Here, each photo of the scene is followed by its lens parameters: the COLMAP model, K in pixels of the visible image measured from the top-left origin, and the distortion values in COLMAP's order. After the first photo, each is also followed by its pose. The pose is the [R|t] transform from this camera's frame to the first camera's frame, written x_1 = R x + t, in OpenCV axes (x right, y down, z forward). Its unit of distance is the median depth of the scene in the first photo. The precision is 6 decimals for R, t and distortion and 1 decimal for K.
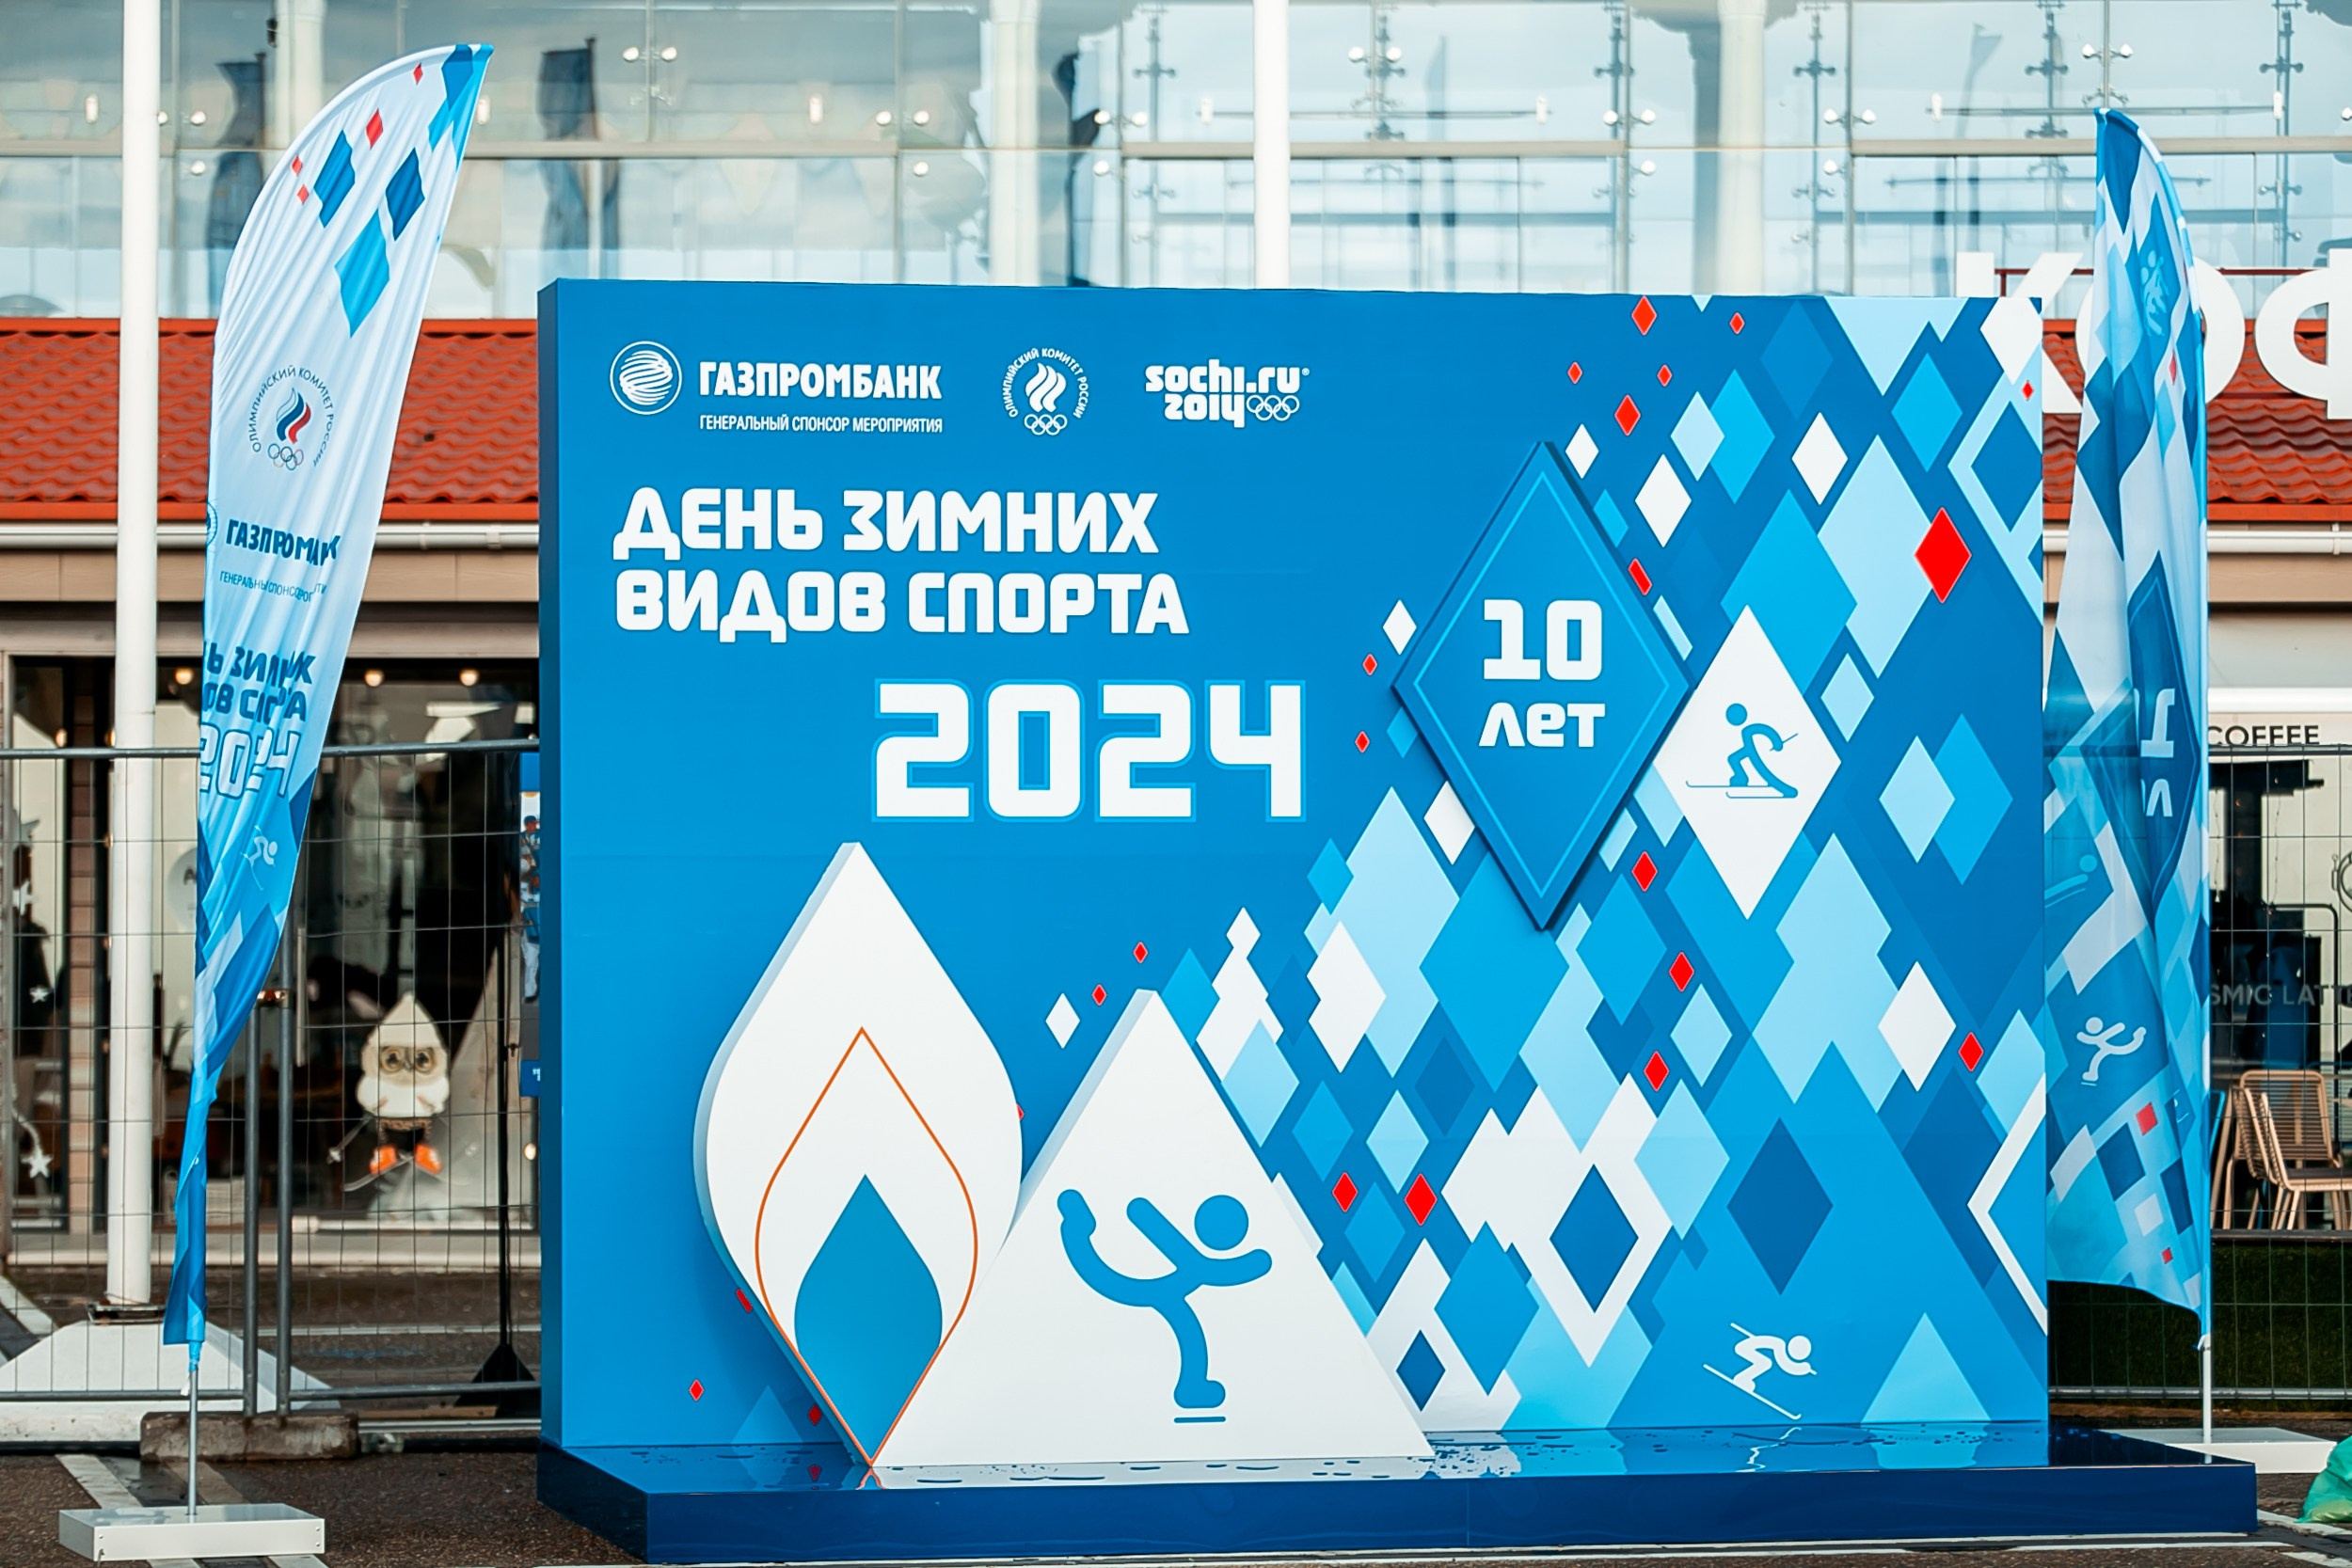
lens RADIAL K [[7442.7, 0, 1182.2], [0, 7442.7, 801.9], [0, 0, 1]] dist [0.133329, 0.000000]
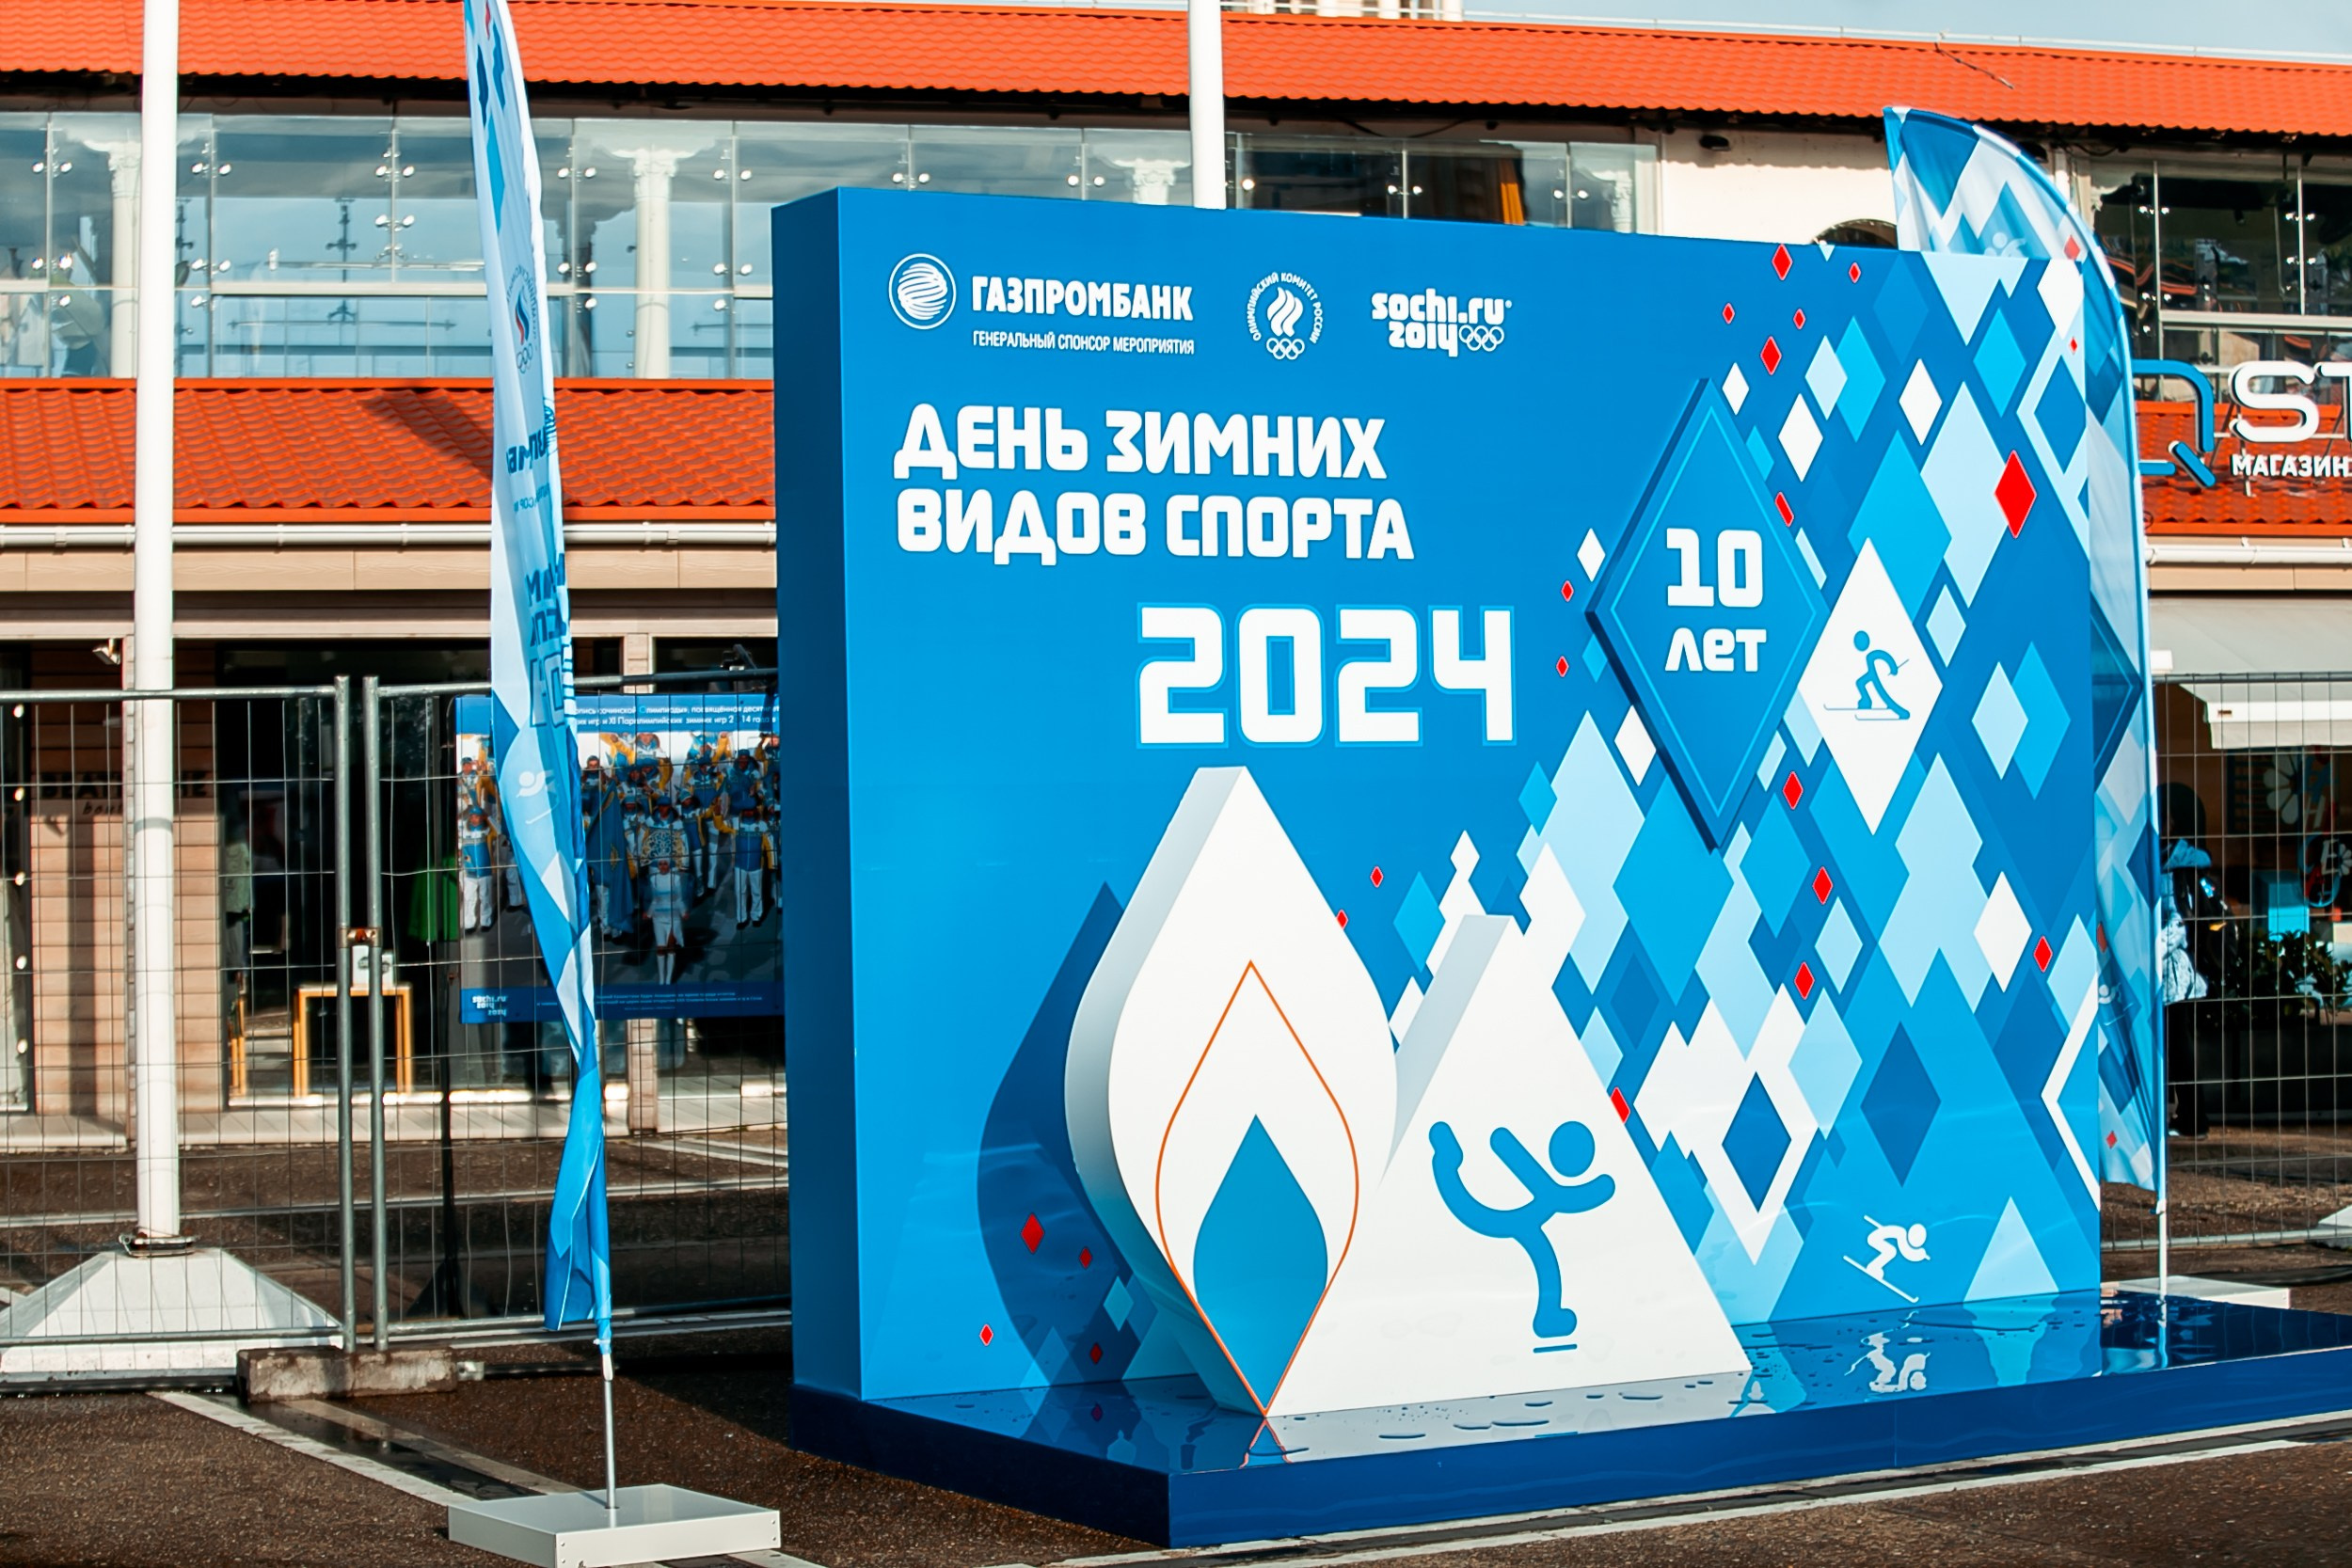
lens RADIAL K [[4597.1, 0, 1174.8], [0, 4597.1, 782.9], [0, 0, 1]] dist [-0.312368, 0.000000]
pose [[0.957717, -0.011998, 0.287462, -0.209102], [0.011313, 0.999928, 0.004045, 0.004772], [-0.287490, -0.000622, 0.957783, 0.415789]]
